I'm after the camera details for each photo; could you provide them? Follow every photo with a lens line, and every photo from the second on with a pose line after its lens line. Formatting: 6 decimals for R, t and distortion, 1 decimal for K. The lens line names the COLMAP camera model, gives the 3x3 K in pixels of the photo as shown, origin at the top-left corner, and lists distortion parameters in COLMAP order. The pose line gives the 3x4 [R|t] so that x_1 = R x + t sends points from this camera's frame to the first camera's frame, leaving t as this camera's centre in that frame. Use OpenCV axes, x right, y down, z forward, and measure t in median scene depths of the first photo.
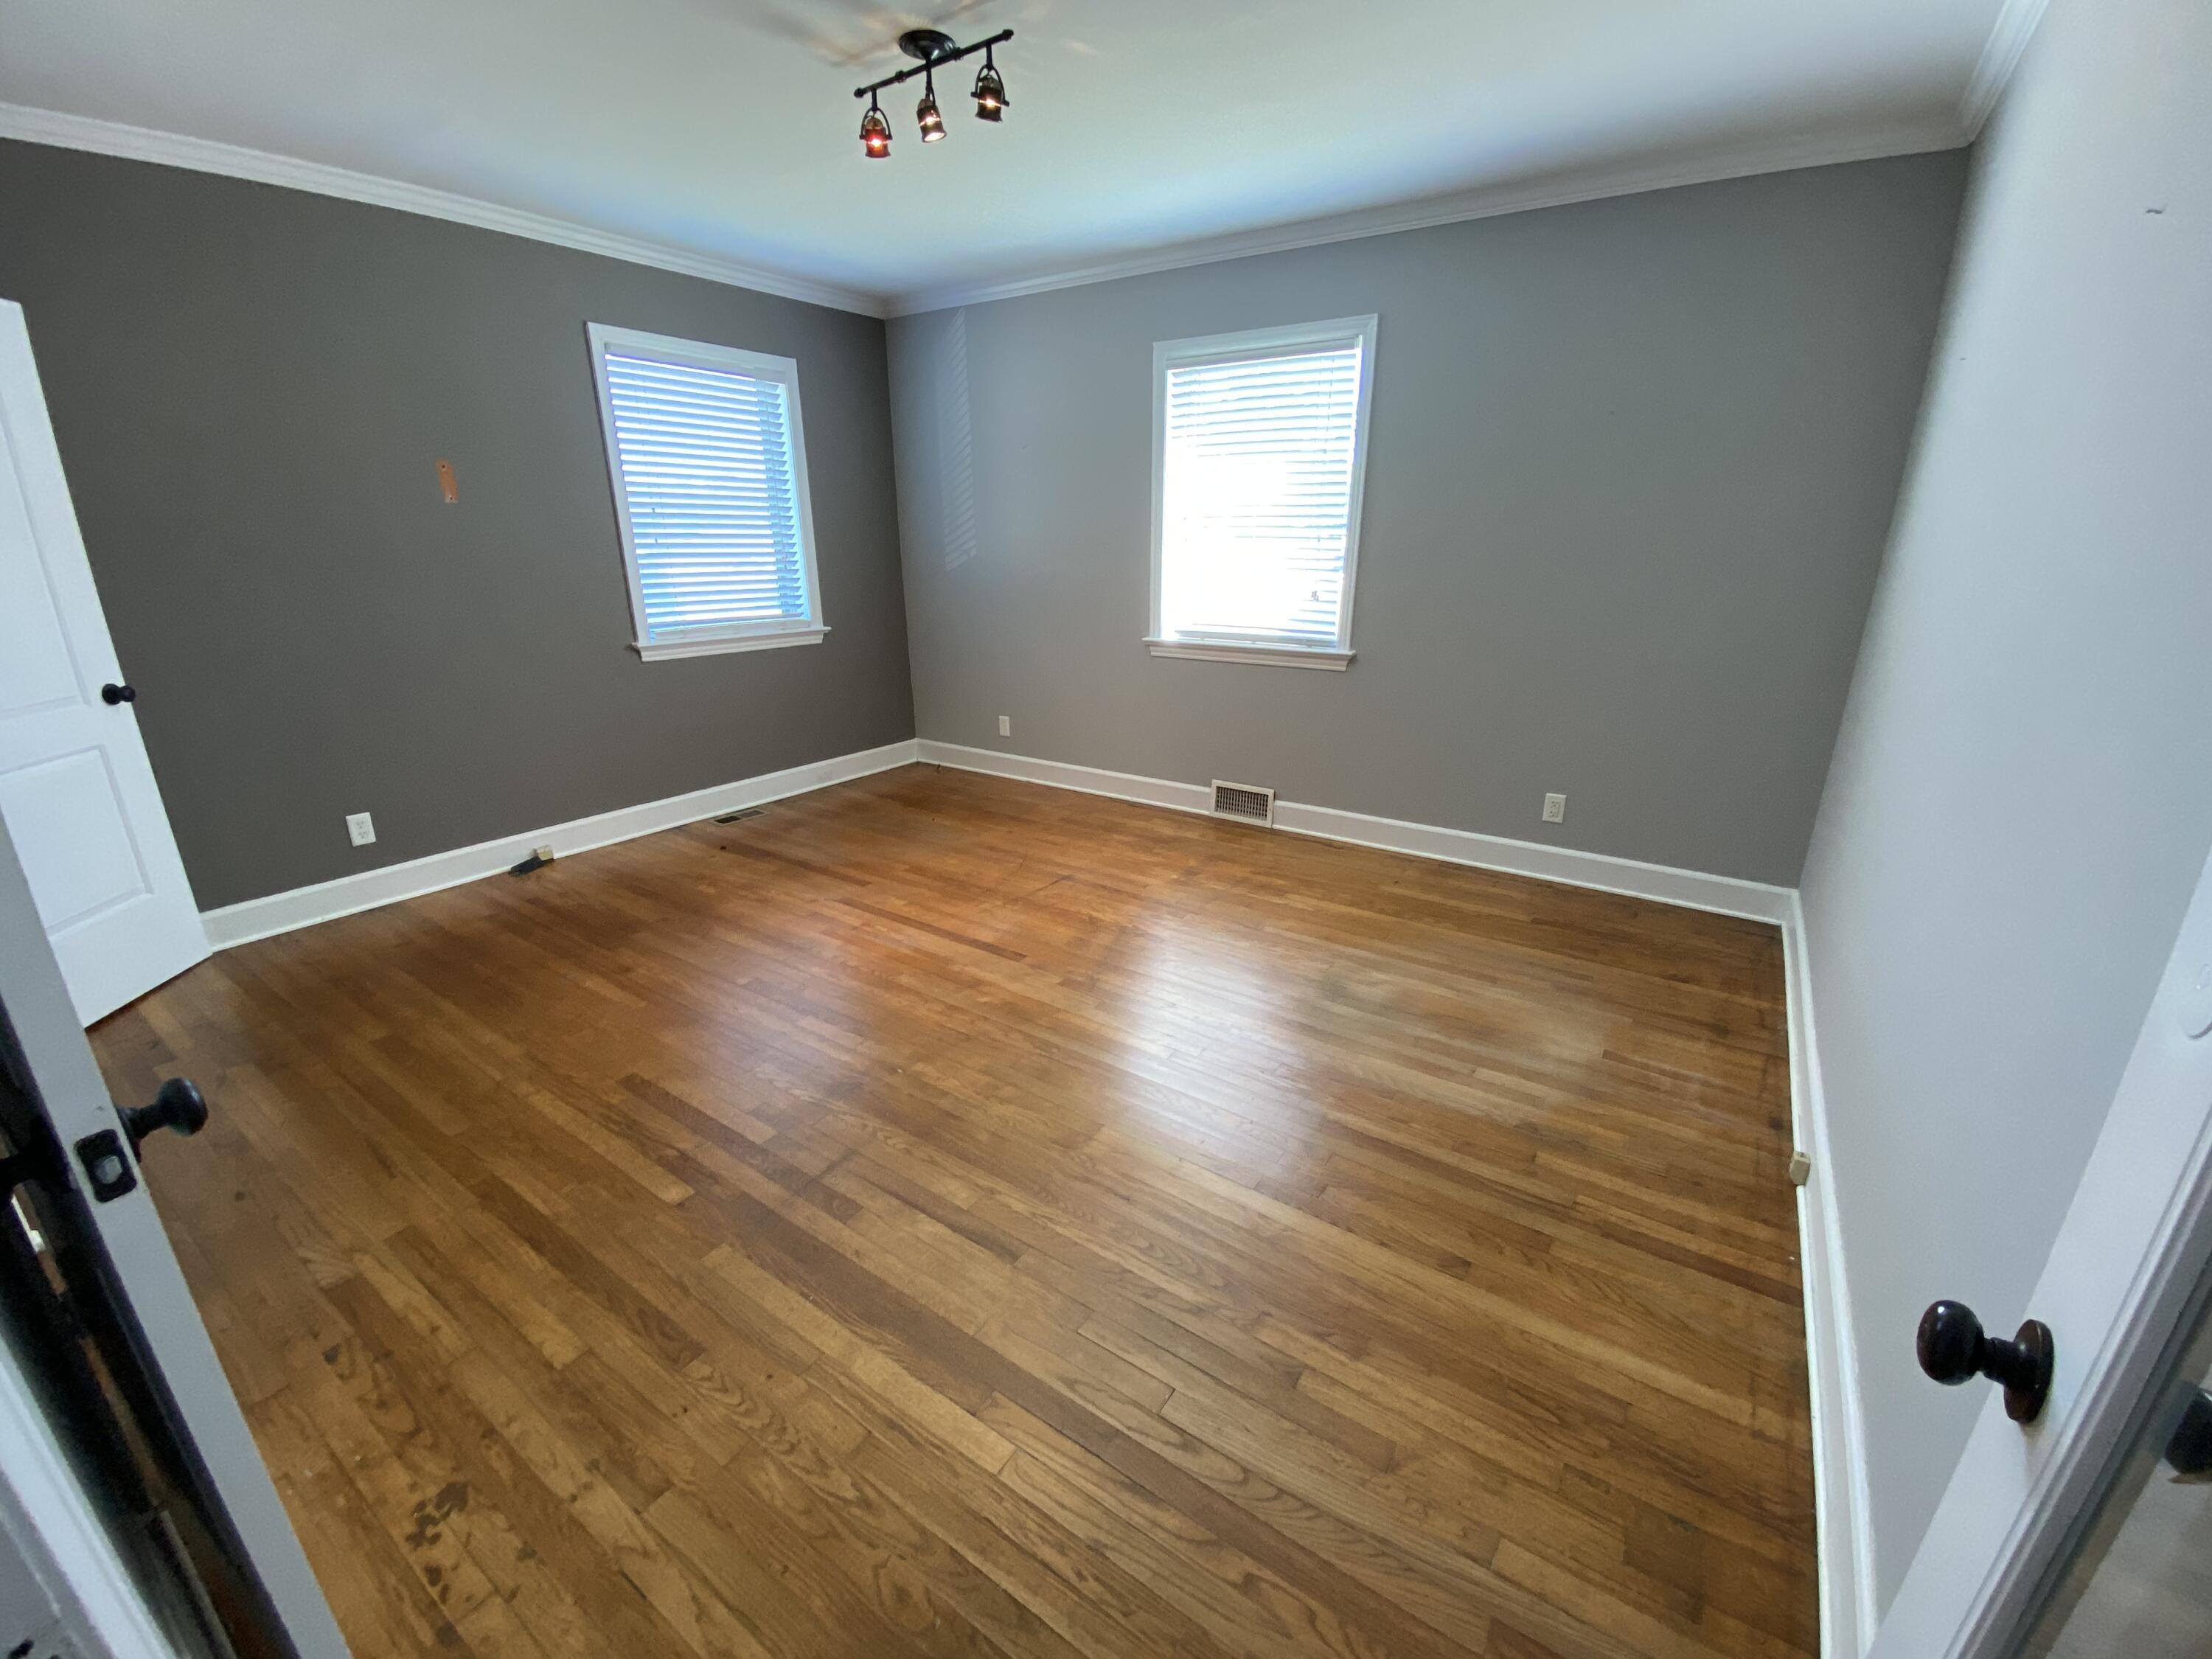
lens RADIAL K [[890.5, 0, 1102.7], [0, 890.5, 830.9], [0, 0, 1]] dist [0.023707, -0.021092]
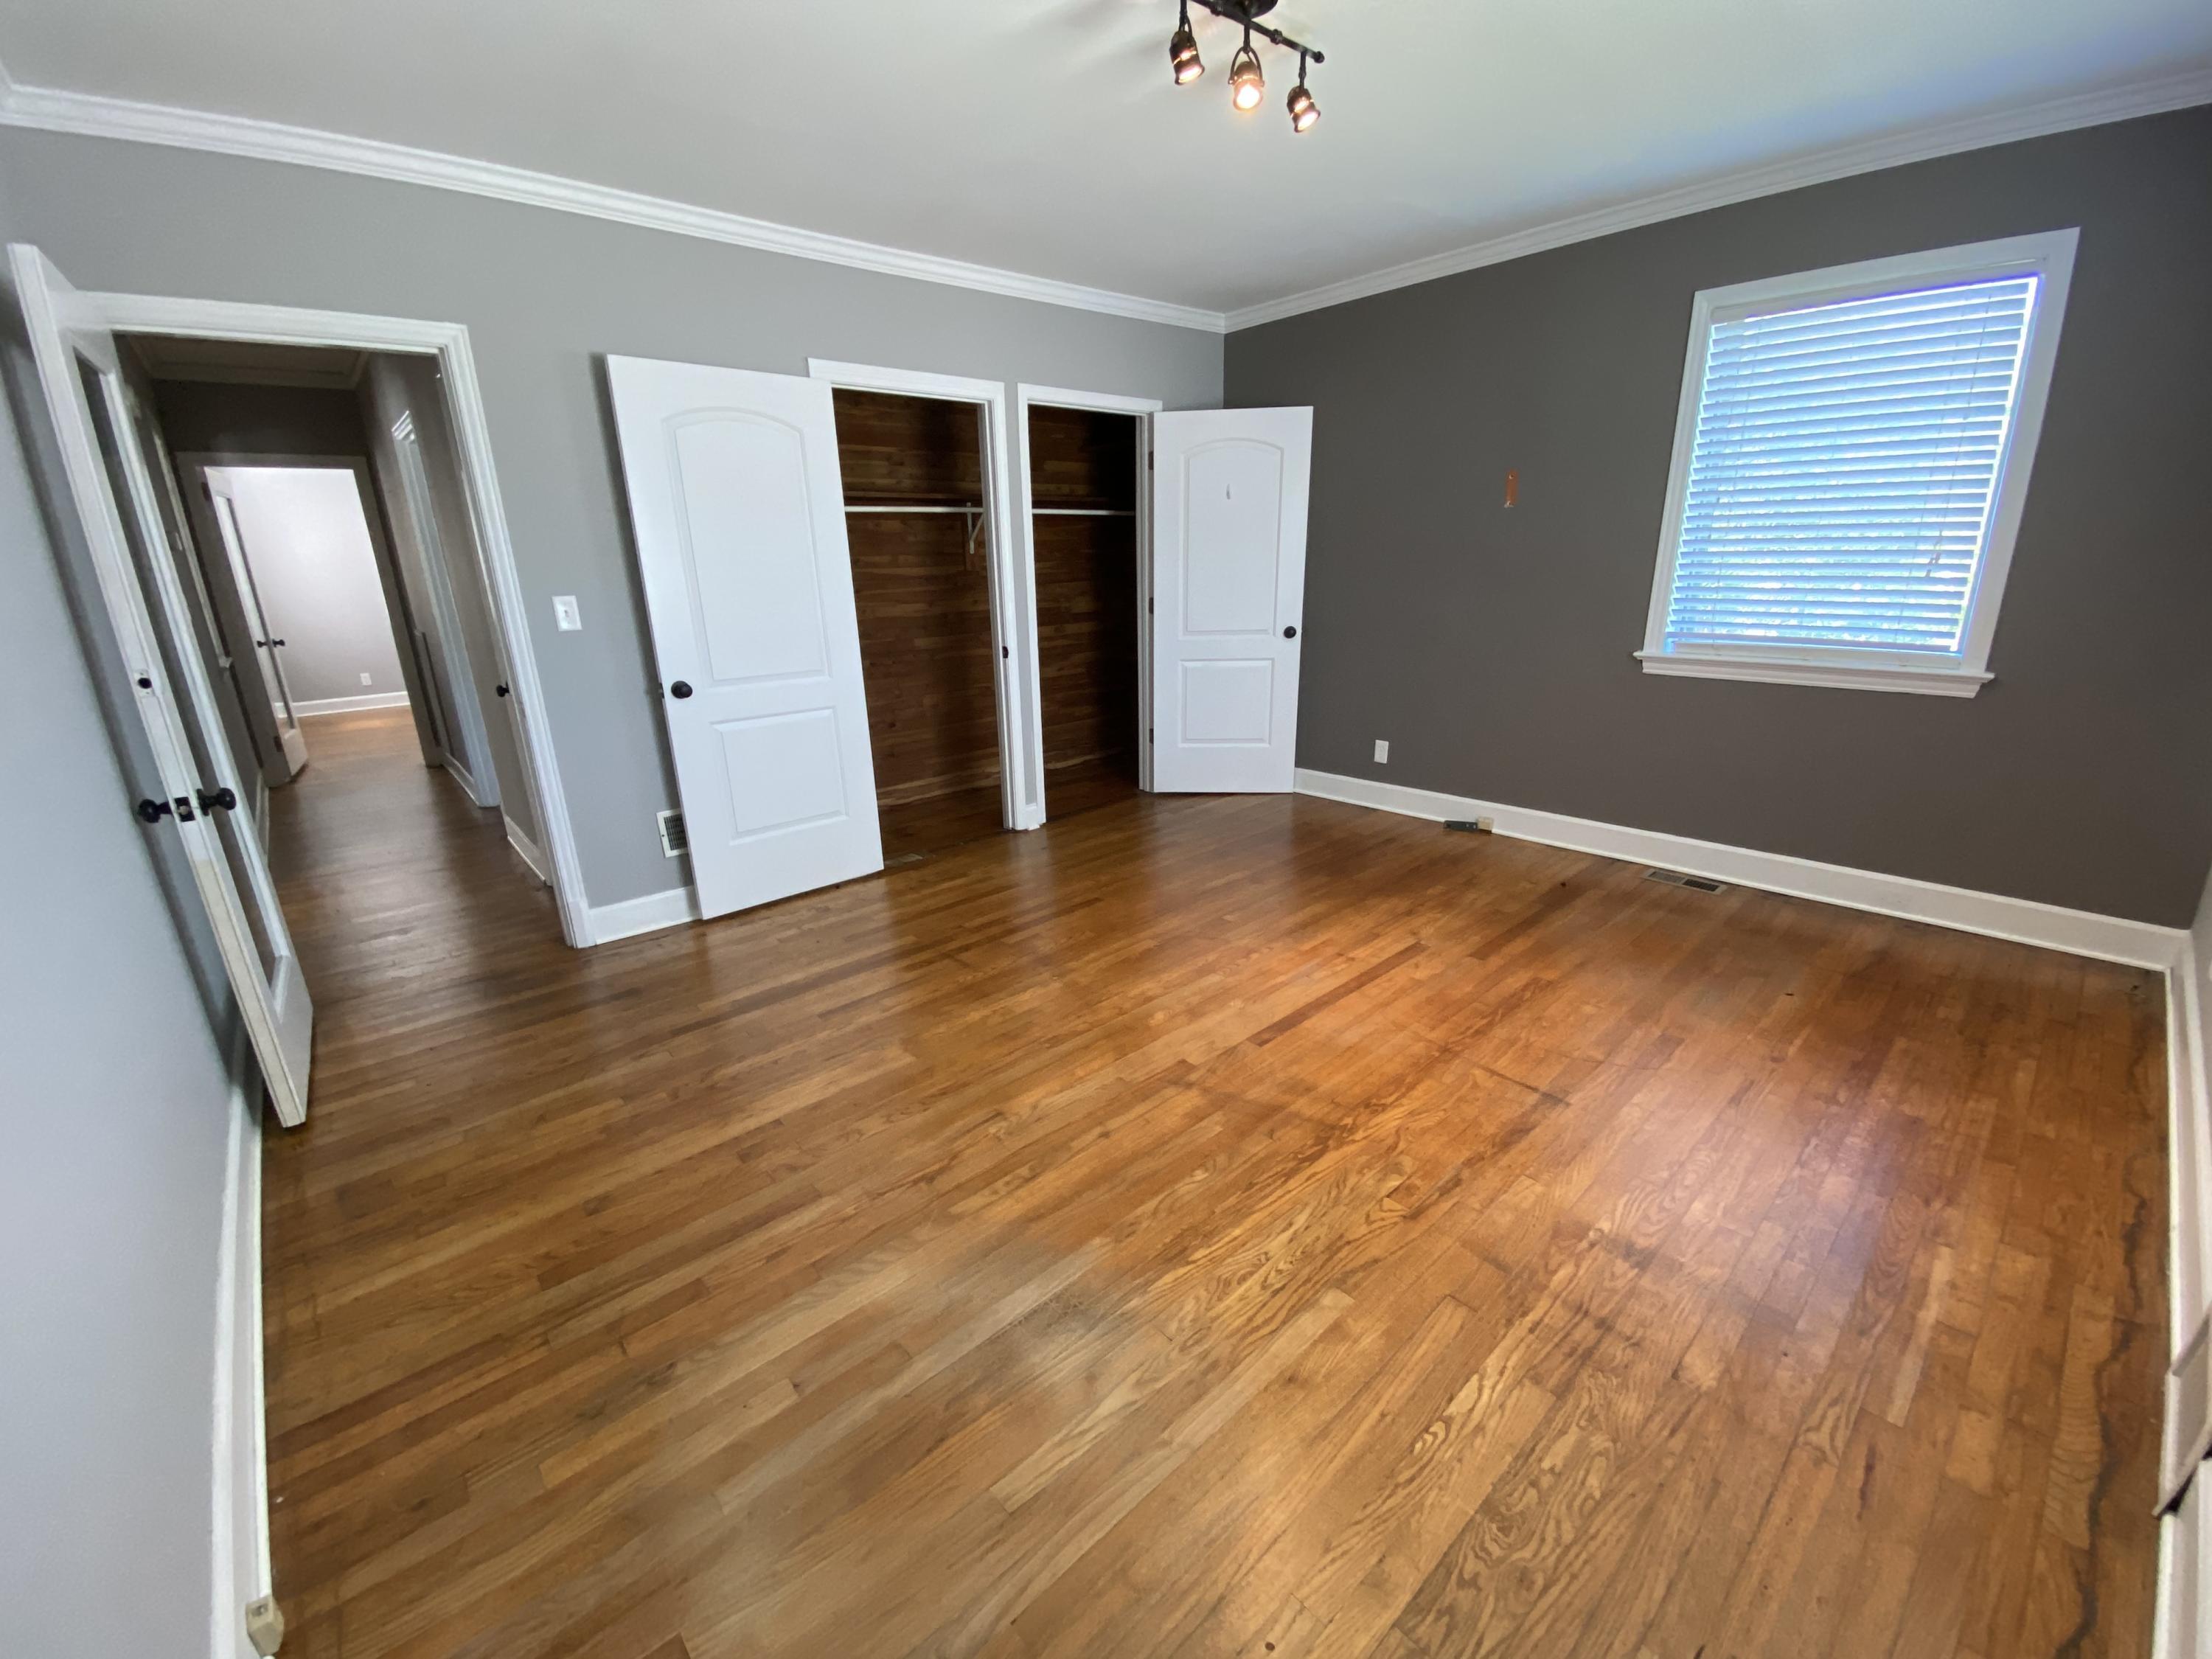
lens RADIAL K [[890.5, 0, 1102.7], [0, 890.5, 830.9], [0, 0, 1]] dist [0.023707, -0.021092]
pose [[-0.240403, 0.293095, -0.925366, 0.609958], [-0.278413, 0.892447, 0.354998, -0.269376], [0.929889, 0.342976, -0.132945, 0.841277]]
